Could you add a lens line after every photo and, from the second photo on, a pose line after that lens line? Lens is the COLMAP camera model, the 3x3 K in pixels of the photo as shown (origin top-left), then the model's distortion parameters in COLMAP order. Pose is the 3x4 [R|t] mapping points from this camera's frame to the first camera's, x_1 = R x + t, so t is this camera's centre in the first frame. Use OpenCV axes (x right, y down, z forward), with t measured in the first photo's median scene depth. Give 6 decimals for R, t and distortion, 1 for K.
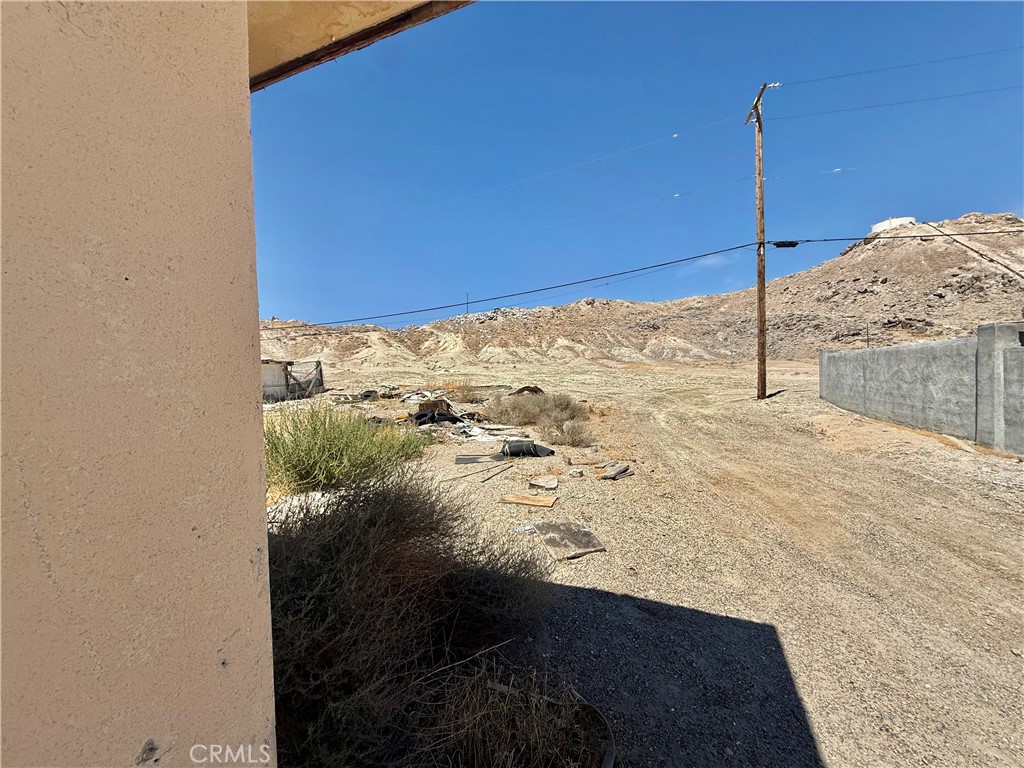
lens RADIAL K [[407.5, 0, 512.0], [0, 407.5, 384.0], [0, 0, 1]] dist [0.000883, 0.000161]
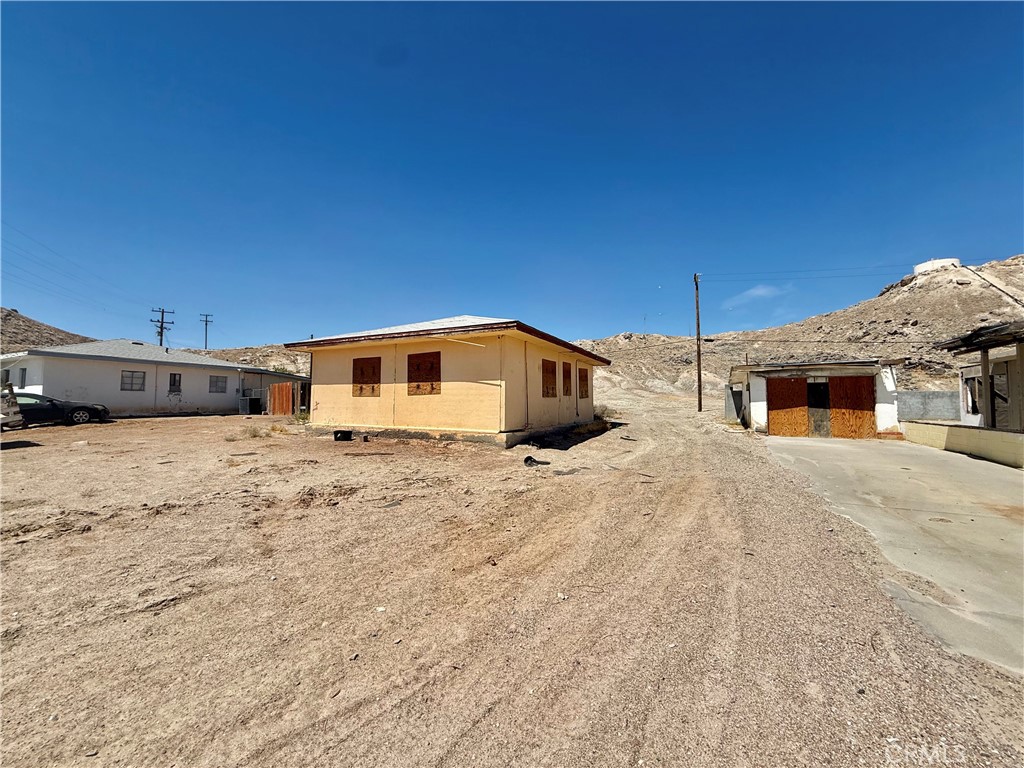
lens RADIAL K [[407.5, 0, 512.0], [0, 407.5, 384.0], [0, 0, 1]] dist [0.000883, 0.000161]
pose [[0.995464, 0.029985, -0.090292, -0.015758], [-0.035827, 0.997320, -0.063791, 0.006006], [0.088137, 0.066736, 0.993870, -0.115464]]
